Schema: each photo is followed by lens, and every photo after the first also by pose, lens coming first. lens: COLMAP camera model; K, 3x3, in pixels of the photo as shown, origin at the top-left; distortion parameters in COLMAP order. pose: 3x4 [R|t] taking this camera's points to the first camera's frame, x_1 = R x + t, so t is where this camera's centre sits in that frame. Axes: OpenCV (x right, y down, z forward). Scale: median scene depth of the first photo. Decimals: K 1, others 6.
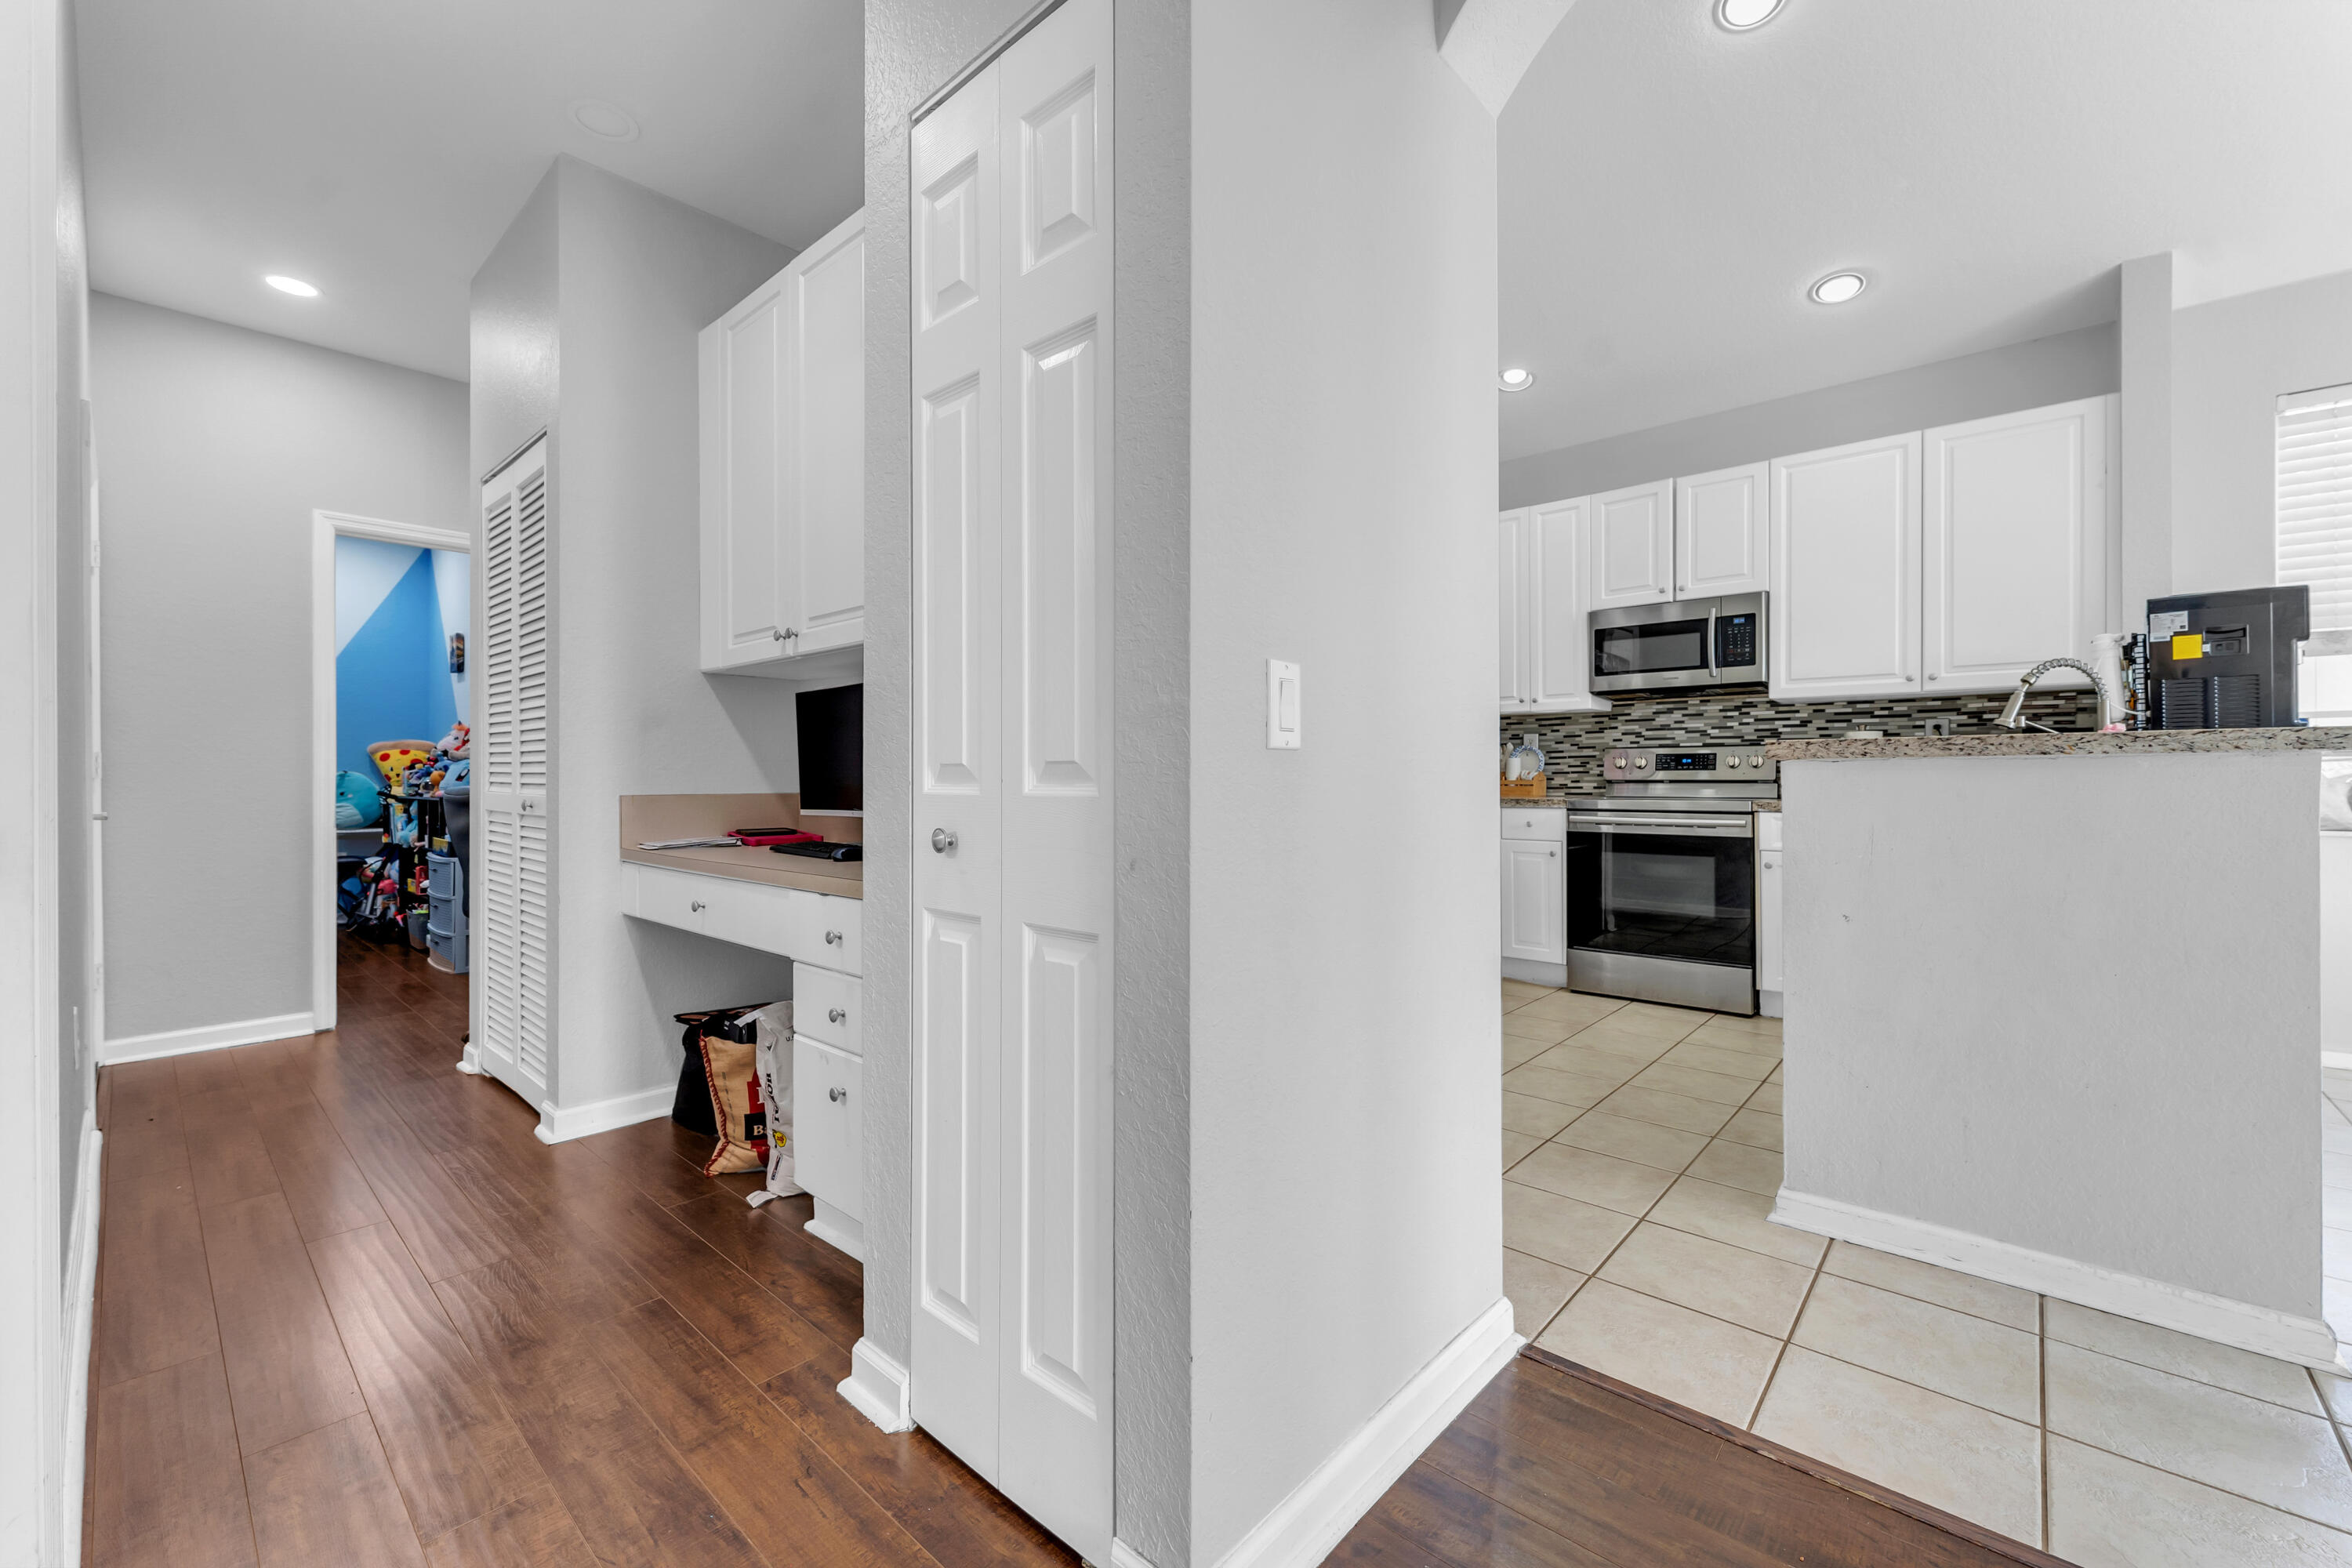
lens RADIAL K [[949.1, 0, 1161.9], [0, 949.1, 781.7], [0, 0, 1]] dist [0.000873, -0.000164]
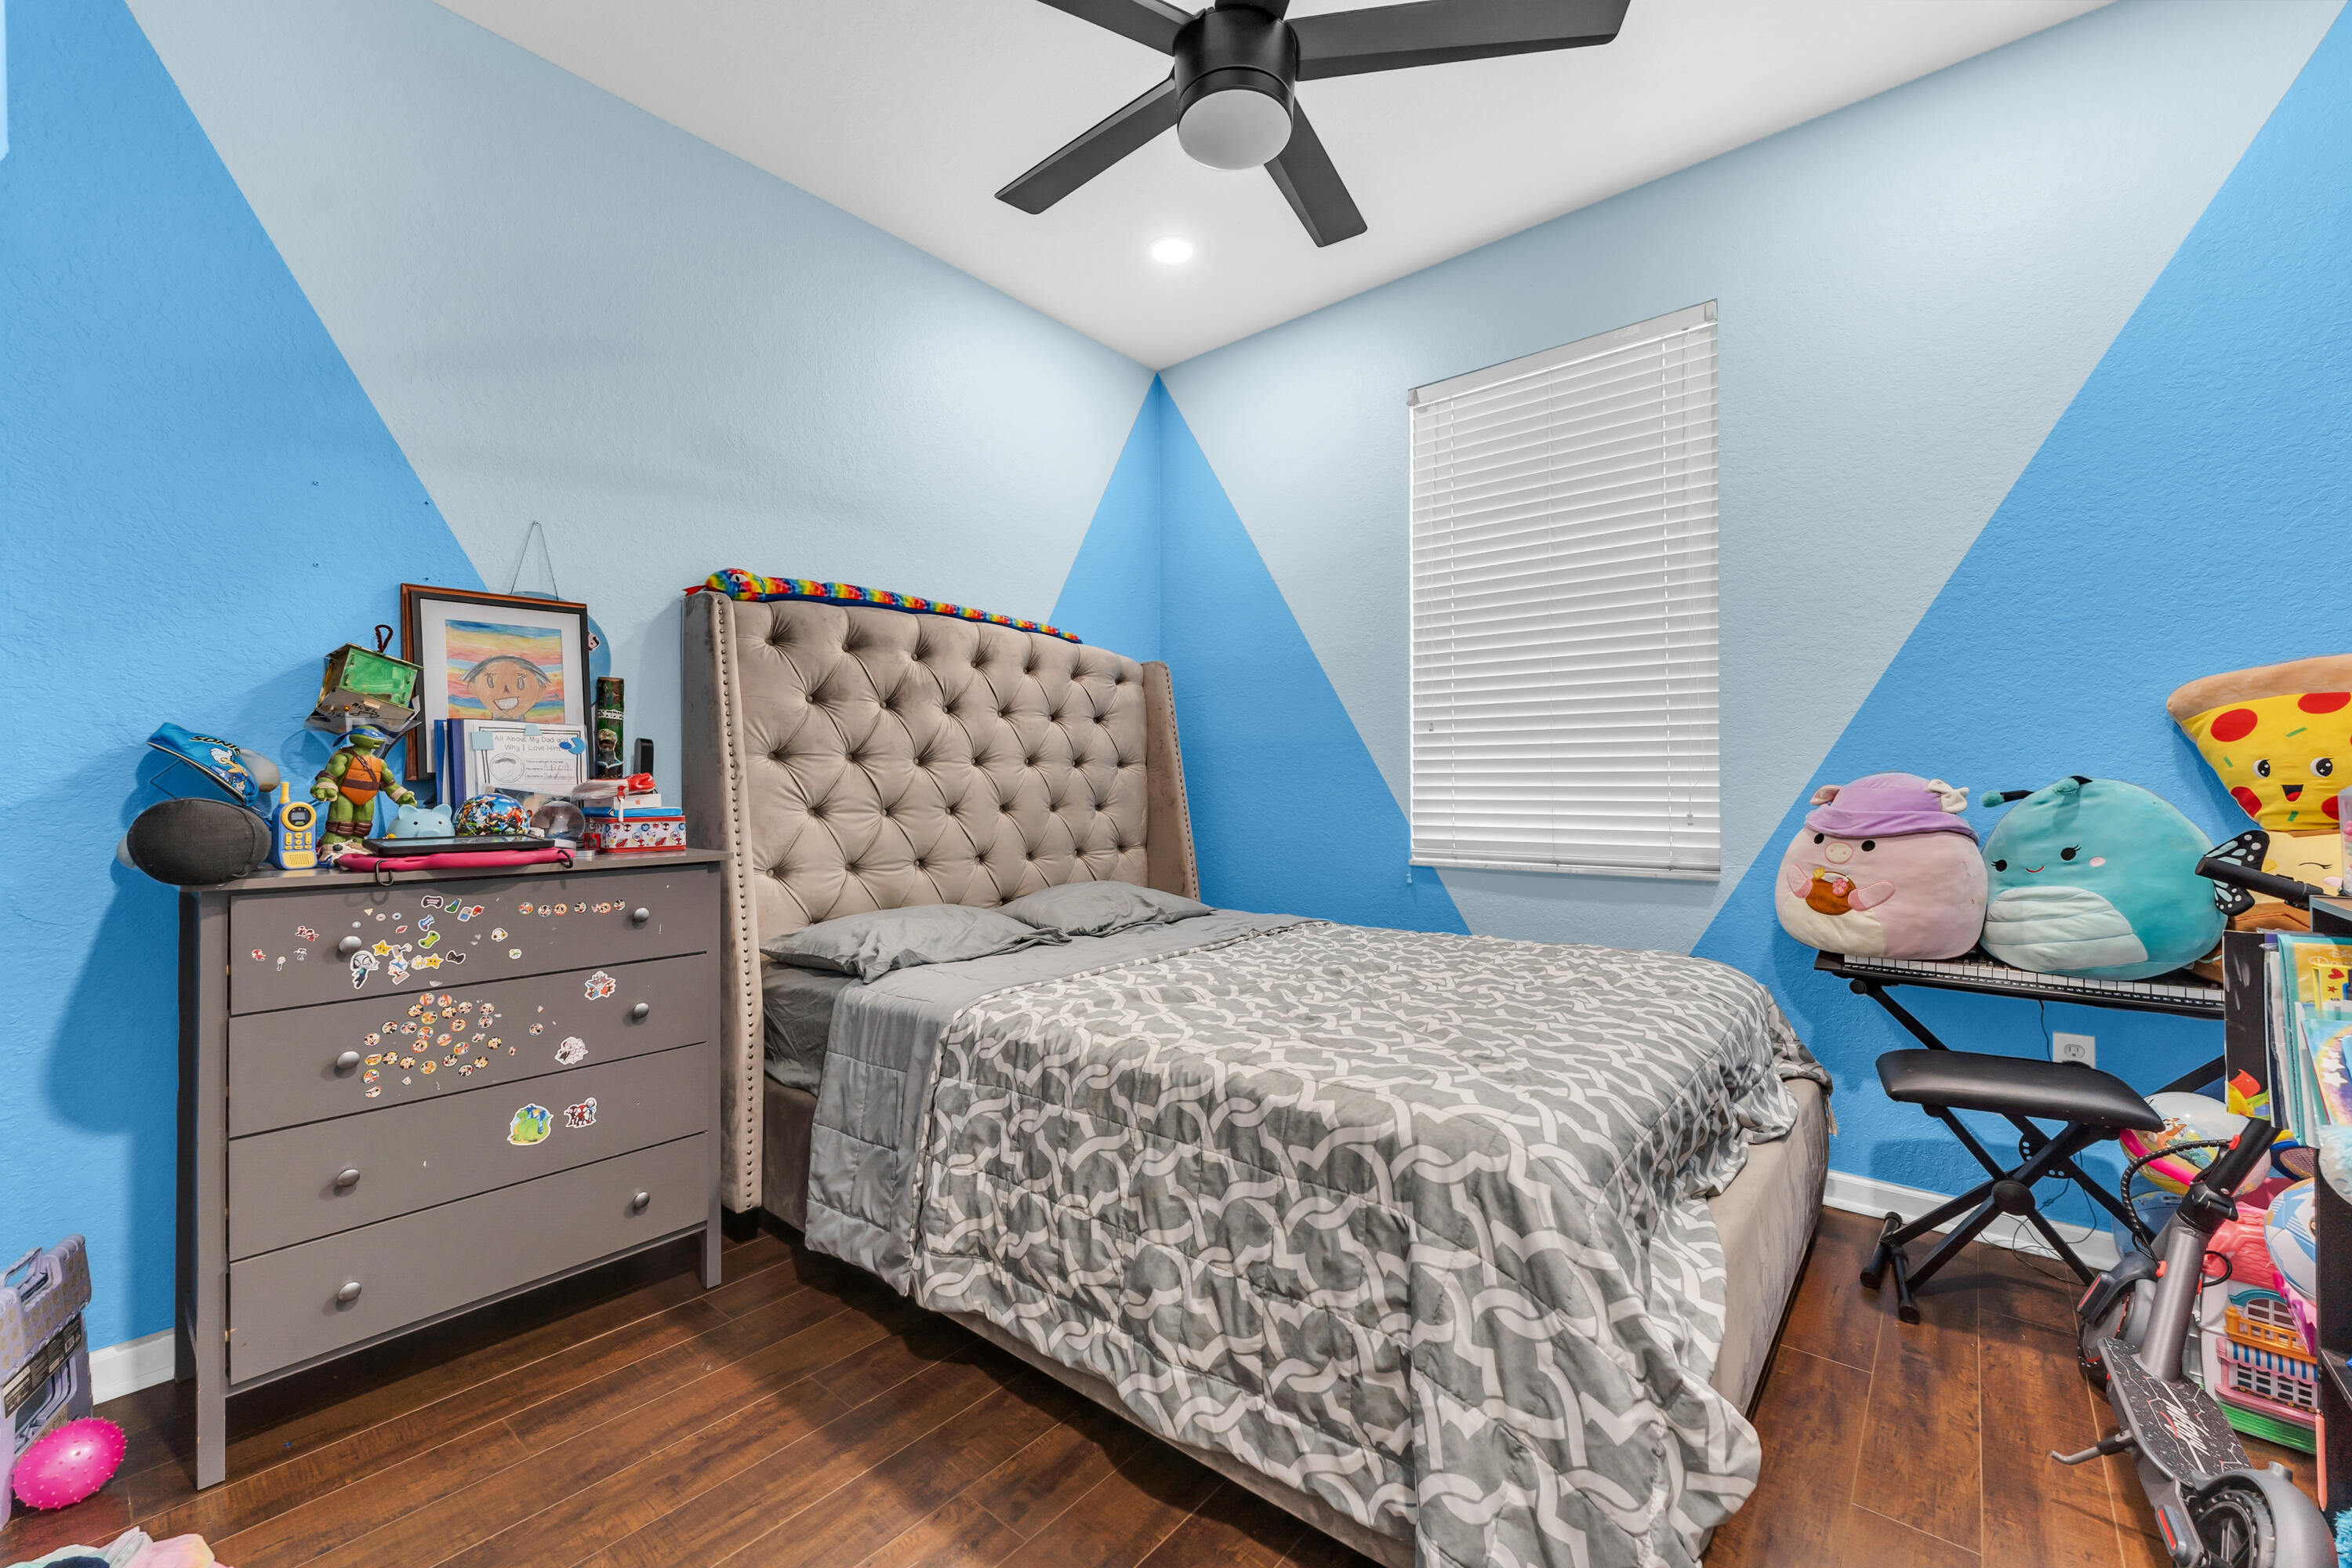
lens RADIAL K [[954.6, 0, 1171.3], [0, 954.6, 764.3], [0, 0, 1]] dist [0.000457, -0.000273]
pose [[0.046659, -0.016816, -0.998769, -0.707168], [-0.006755, 0.999830, -0.017149, -0.010063], [0.998888, 0.007547, 0.046538, 0.863331]]
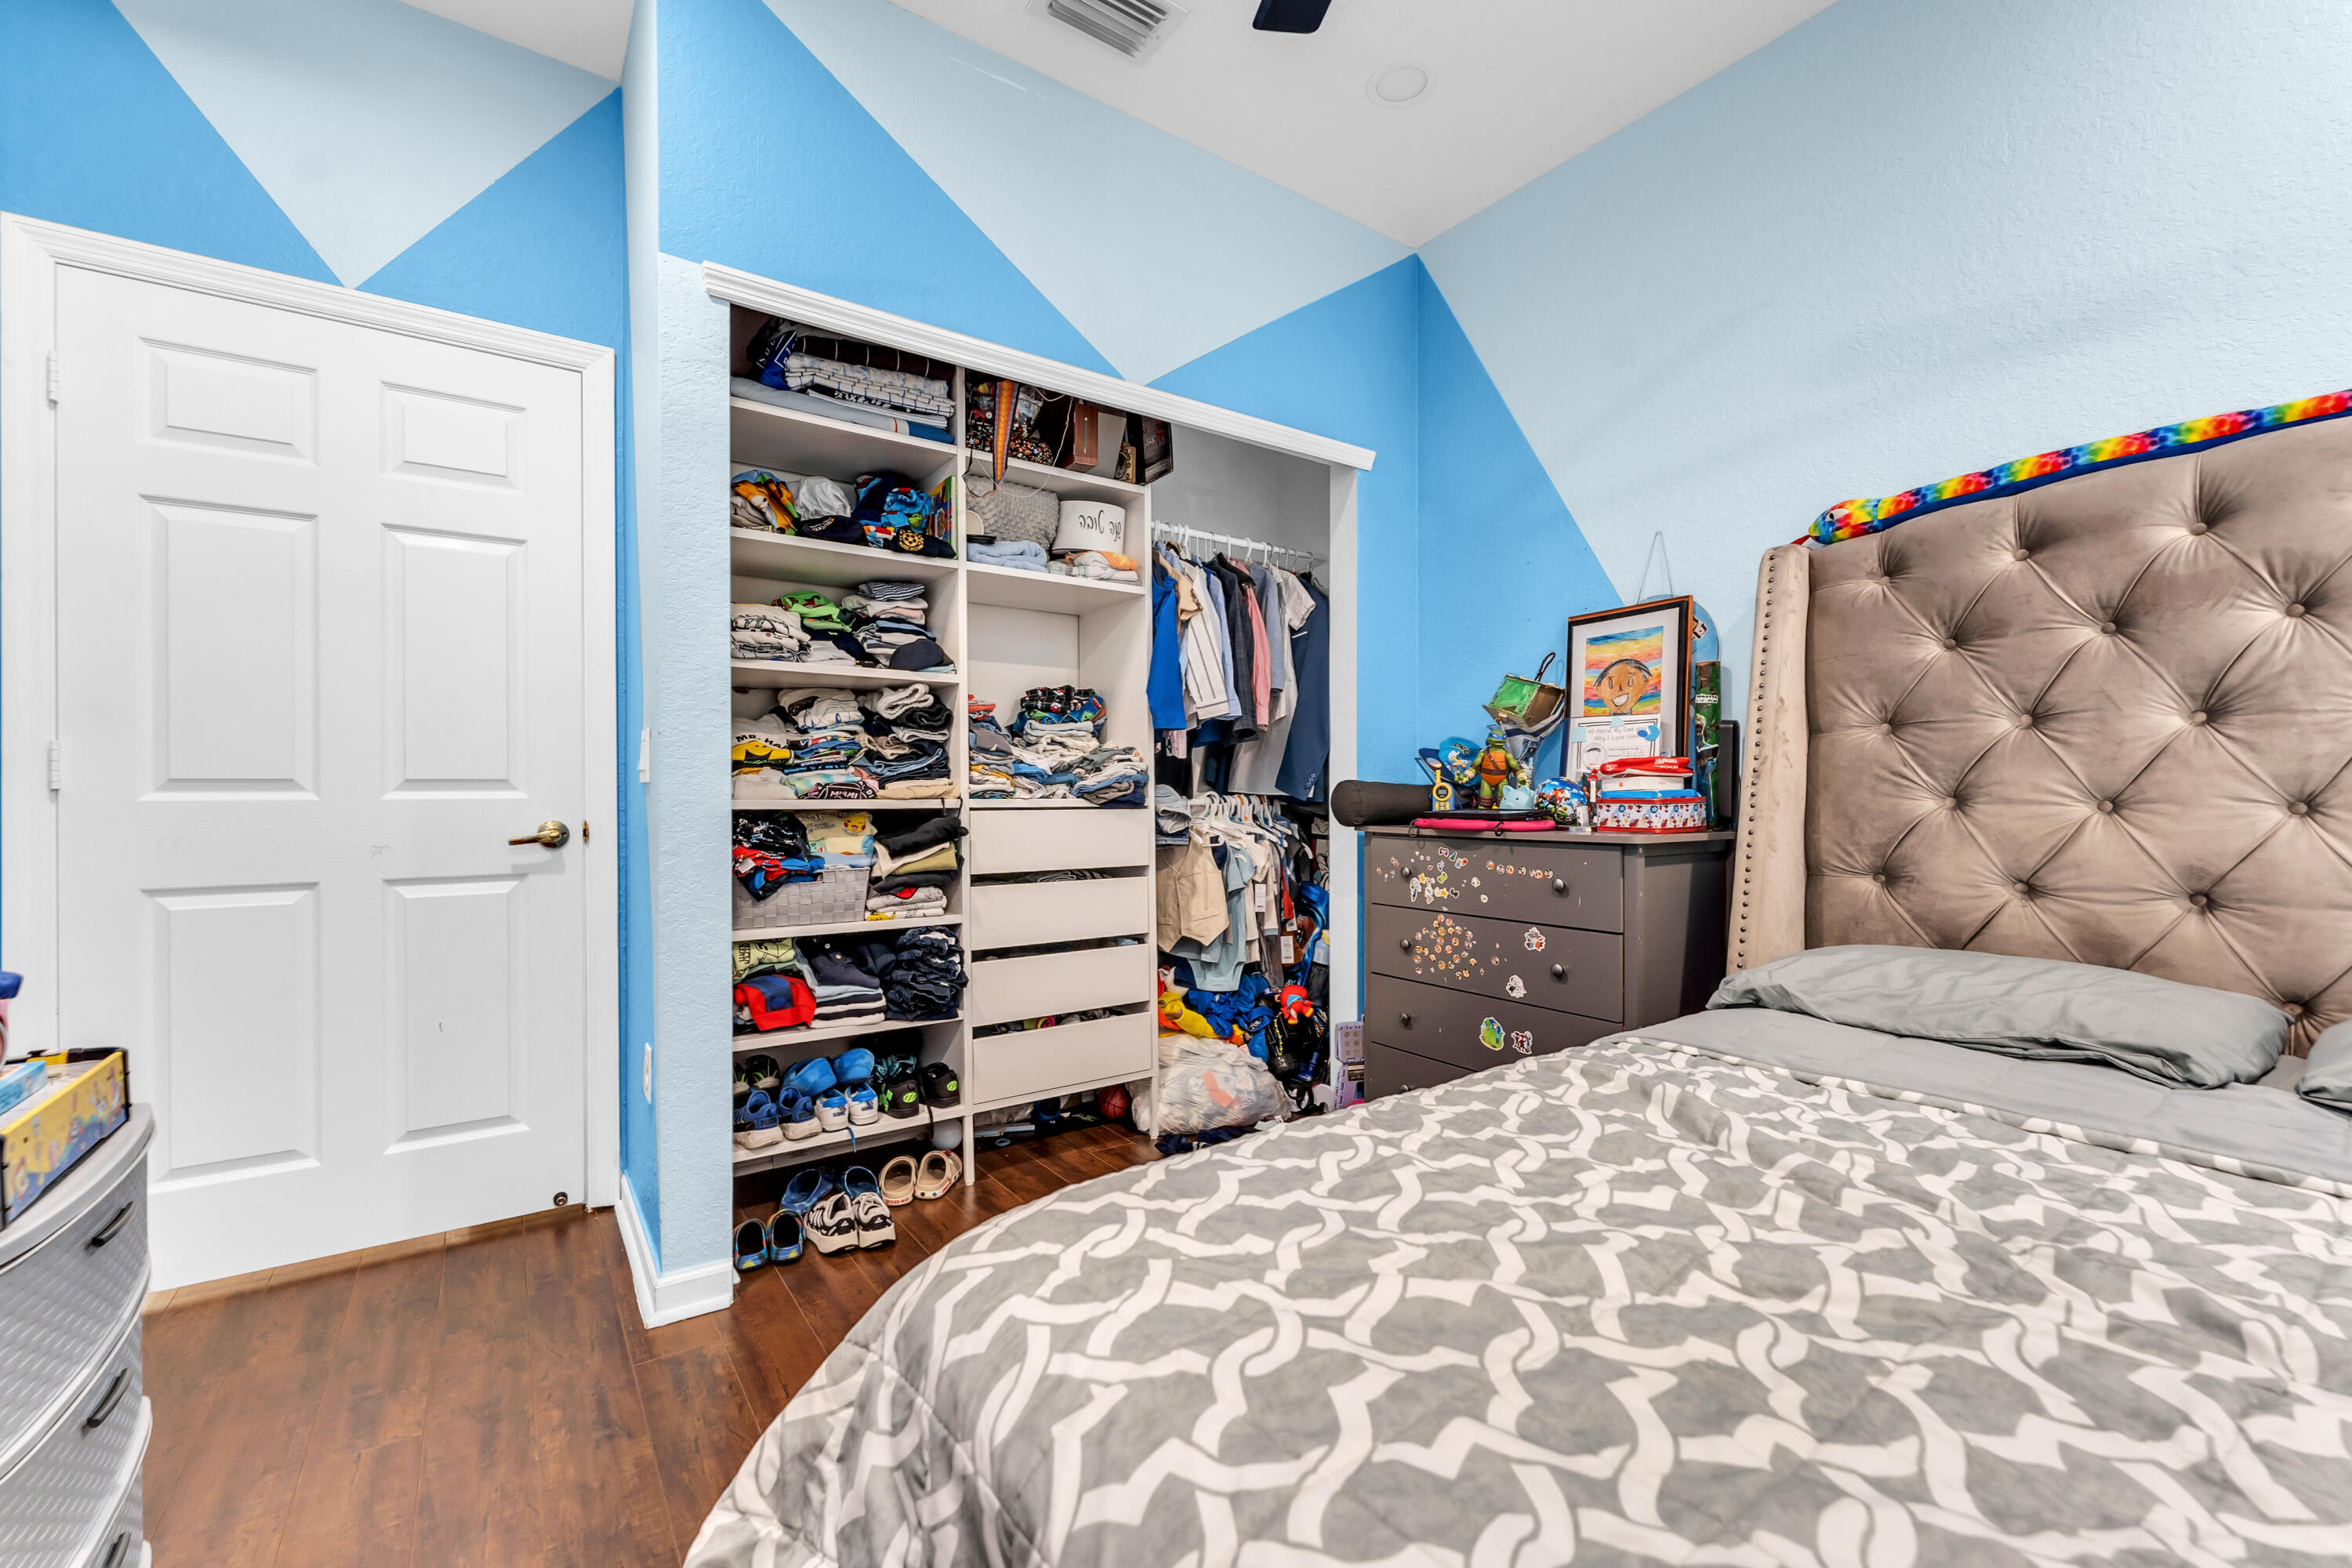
lens RADIAL K [[964.9, 0, 1176.0], [0, 964.9, 784.0], [0, 0, 1]] dist [0.001129, 0.000276]
pose [[-0.977307, 0.009139, 0.211630, -1.112995], [0.009613, 0.999953, 0.001208, 0.000310], [-0.211609, 0.003215, -0.977349, 1.197324]]
